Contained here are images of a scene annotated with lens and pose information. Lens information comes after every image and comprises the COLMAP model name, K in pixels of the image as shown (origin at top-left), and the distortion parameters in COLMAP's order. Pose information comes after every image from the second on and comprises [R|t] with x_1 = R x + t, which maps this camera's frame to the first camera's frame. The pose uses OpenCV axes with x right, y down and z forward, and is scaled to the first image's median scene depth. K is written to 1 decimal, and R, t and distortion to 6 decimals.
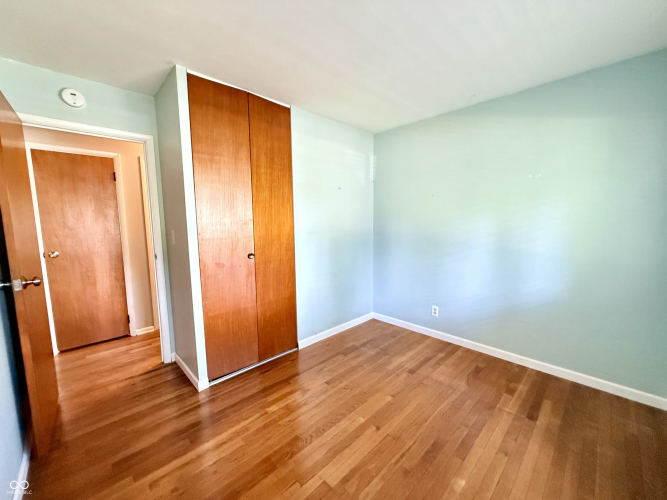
lens RADIAL K [[264.8, 0, 333.5], [0, 264.8, 250.0], [0, 0, 1]] dist [-0.000411, -0.000021]
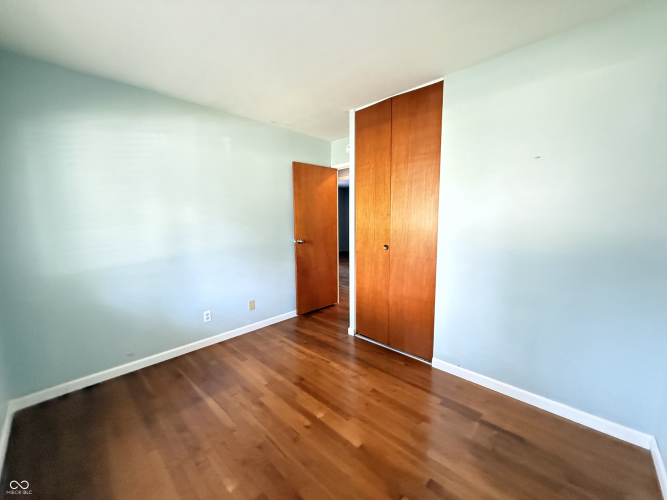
lens RADIAL K [[267.9, 0, 333.2], [0, 267.9, 247.9], [0, 0, 1]] dist [-0.000028, 0.000085]
pose [[0.039693, 0.124023, -0.991485, 0.784171], [-0.103110, 0.987478, 0.119394, -0.083206], [0.993878, 0.097493, 0.051984, 0.710723]]
